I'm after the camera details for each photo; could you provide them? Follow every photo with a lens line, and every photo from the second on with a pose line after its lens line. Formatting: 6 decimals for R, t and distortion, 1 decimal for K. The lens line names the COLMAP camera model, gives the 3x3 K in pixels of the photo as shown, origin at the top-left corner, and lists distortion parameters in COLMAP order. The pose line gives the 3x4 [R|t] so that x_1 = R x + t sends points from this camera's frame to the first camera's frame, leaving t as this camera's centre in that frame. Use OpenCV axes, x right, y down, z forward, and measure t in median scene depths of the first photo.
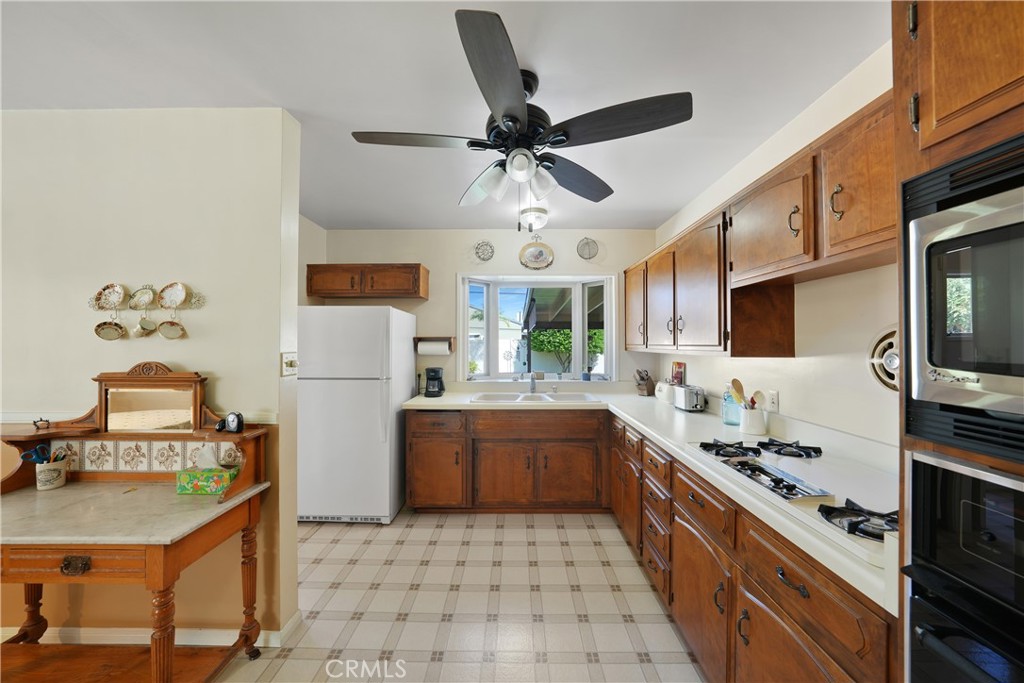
lens RADIAL K [[363.8, 0, 515.6], [0, 363.8, 339.2], [0, 0, 1]] dist [-0.033806, 0.006901]
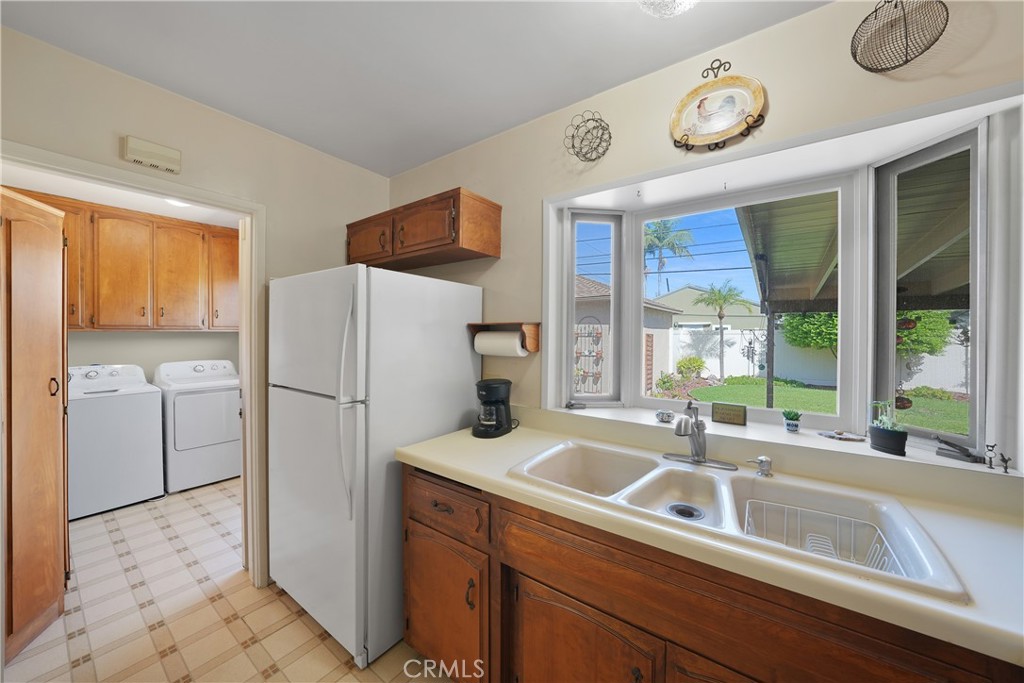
lens RADIAL K [[363.8, 0, 515.6], [0, 363.8, 339.2], [0, 0, 1]] dist [-0.033806, 0.006901]
pose [[0.807440, 0.012165, -0.589824, 0.136941], [0.002557, 0.999706, 0.024120, 0.004547], [0.589944, -0.020983, 0.807171, 0.677843]]
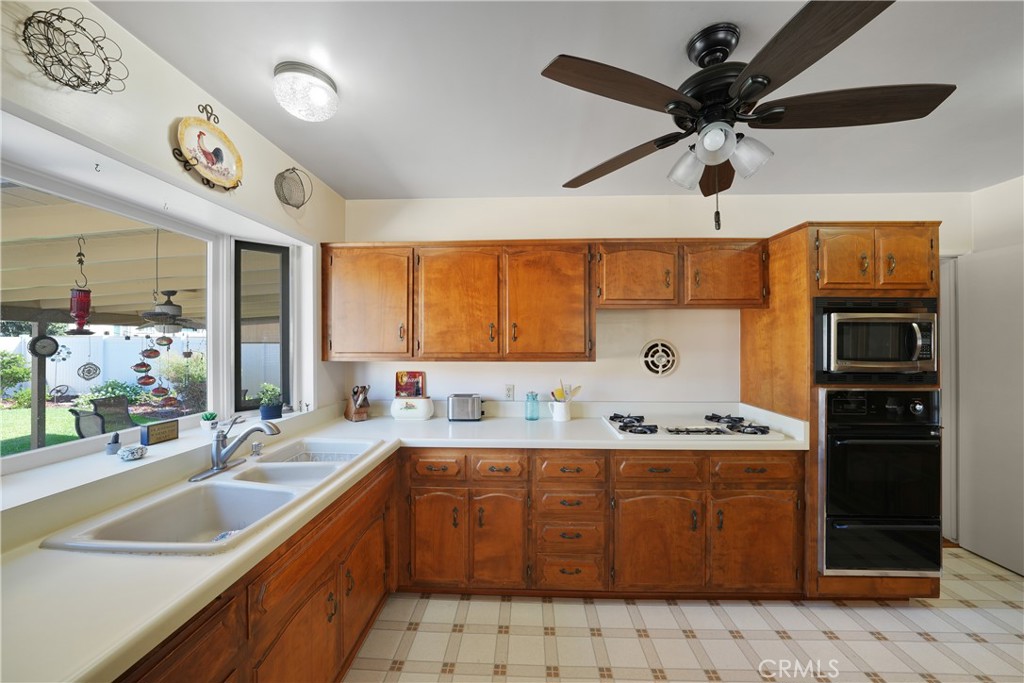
lens RADIAL K [[363.8, 0, 515.6], [0, 363.8, 339.2], [0, 0, 1]] dist [-0.033806, 0.006901]
pose [[0.034805, 0.005927, 0.999377, -0.428475], [-0.010651, 0.999928, -0.005560, -0.012379], [-0.999337, -0.010451, 0.034866, 0.750567]]
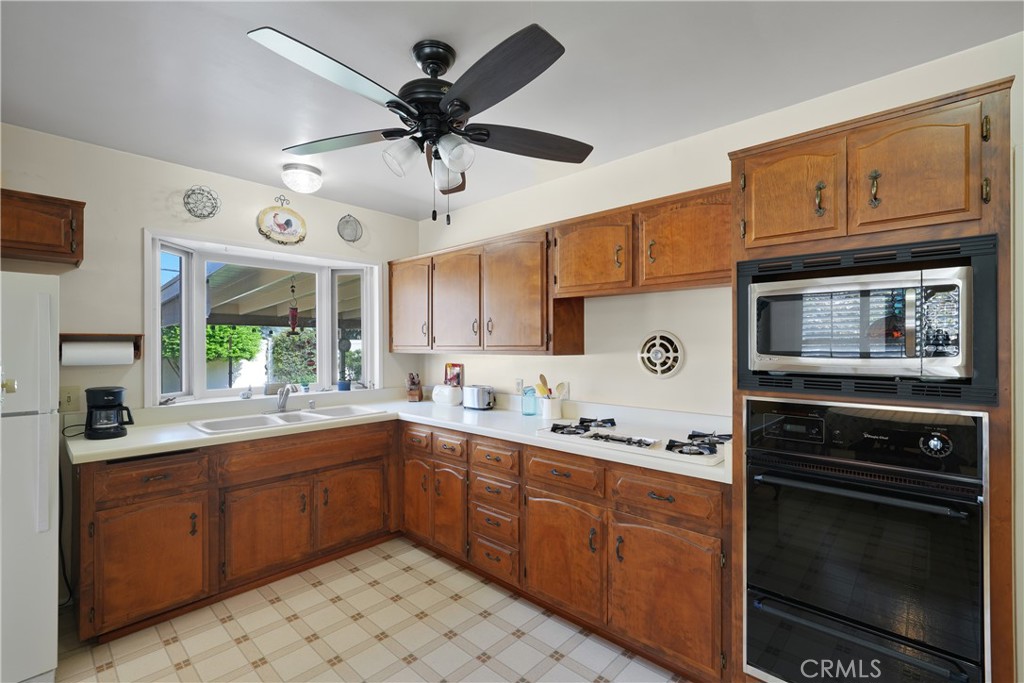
lens RADIAL K [[451.0, 0, 518.2], [0, 451.0, 343.7], [0, 0, 1]] dist [-0.014471, -0.000005]
pose [[0.670497, 0.000122, 0.741912, -0.359233], [-0.005704, 0.999971, 0.004990, 0.002195], [-0.741890, -0.007578, 0.670479, 0.047438]]
